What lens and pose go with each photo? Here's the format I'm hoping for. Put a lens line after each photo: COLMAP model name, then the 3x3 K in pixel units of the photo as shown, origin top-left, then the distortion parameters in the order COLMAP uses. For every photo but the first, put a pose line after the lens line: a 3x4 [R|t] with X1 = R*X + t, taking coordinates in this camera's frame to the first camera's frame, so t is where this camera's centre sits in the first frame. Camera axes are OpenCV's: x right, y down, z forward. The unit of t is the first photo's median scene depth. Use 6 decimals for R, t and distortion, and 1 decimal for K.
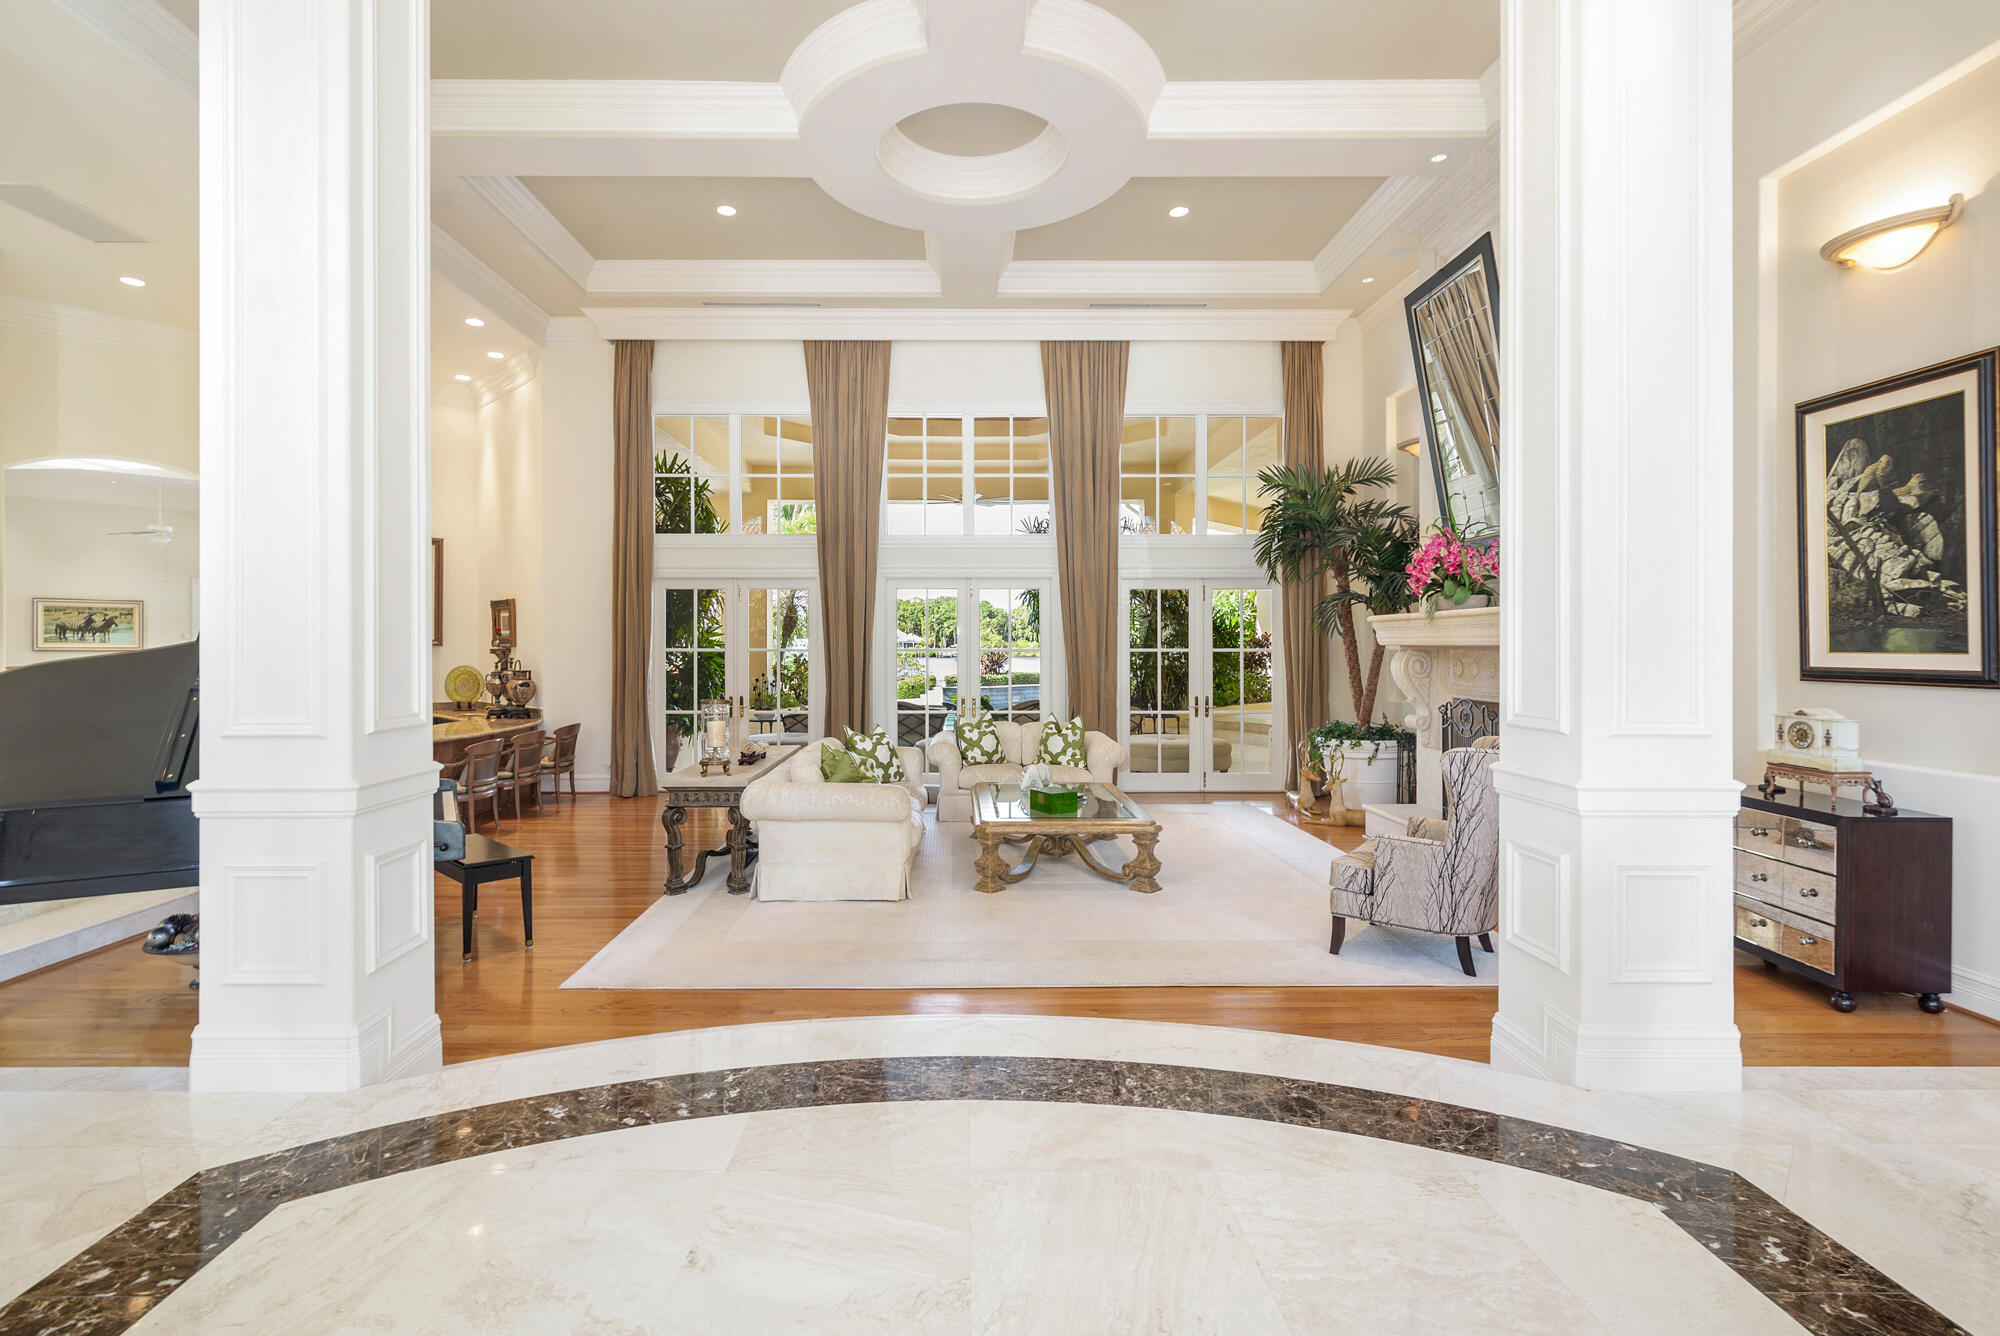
lens RADIAL K [[946.3, 0, 999.6], [0, 946.3, 651.4], [0, 0, 1]] dist [0.003496, 0.000822]
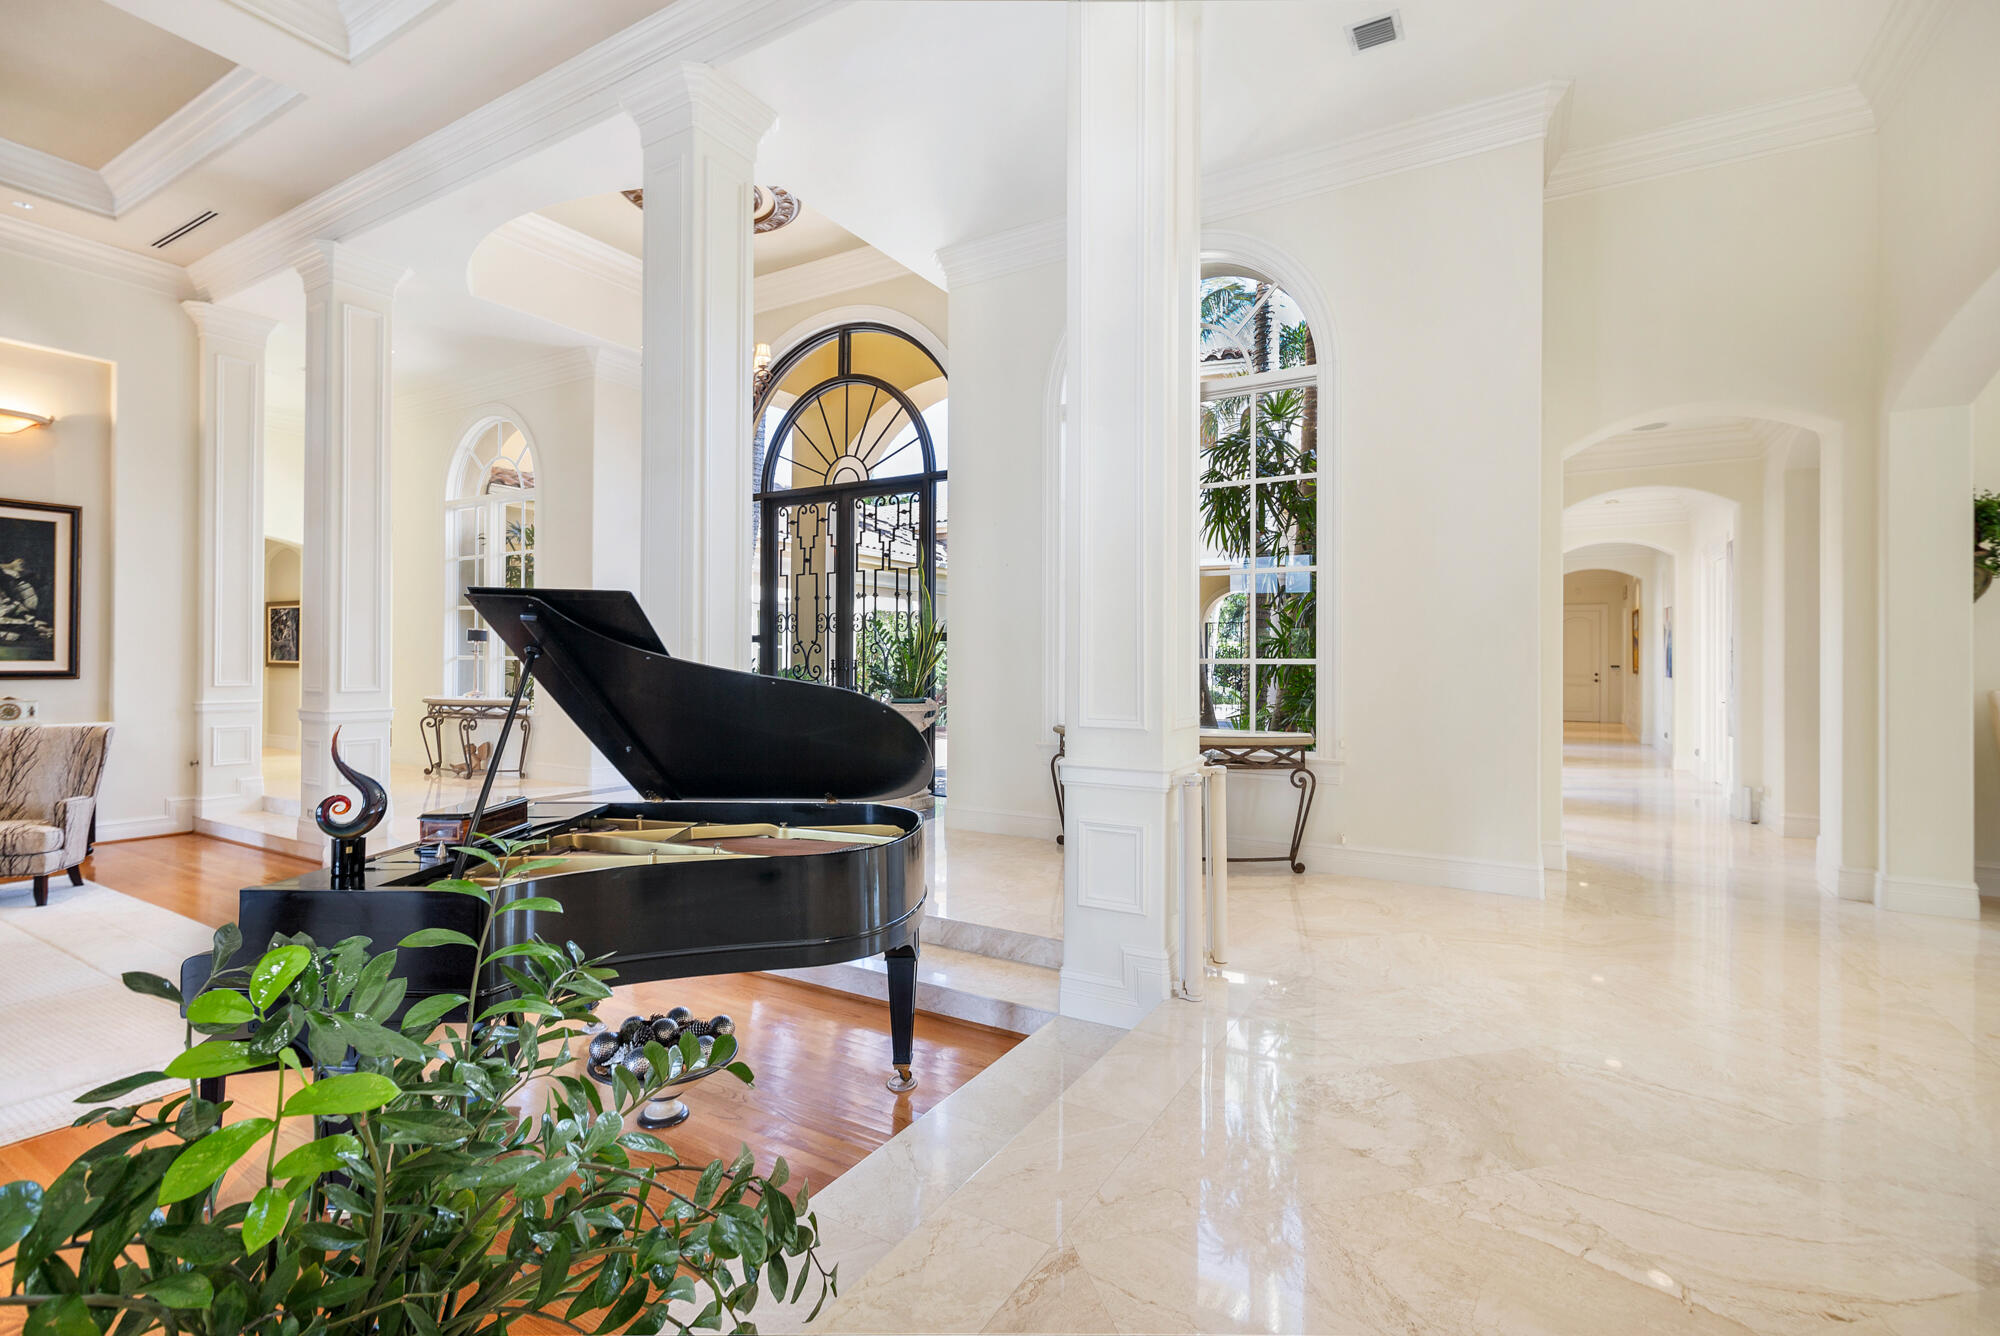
lens RADIAL K [[919.0, 0, 1005.8], [0, 919.0, 661.5], [0, 0, 1]] dist [-0.000123, 0.000185]
pose [[-0.852785, 0.000761, 0.522261, -1.493396], [0.004762, 0.999969, 0.006318, 0.000640], [-0.522240, 0.007874, -0.852762, 1.520635]]
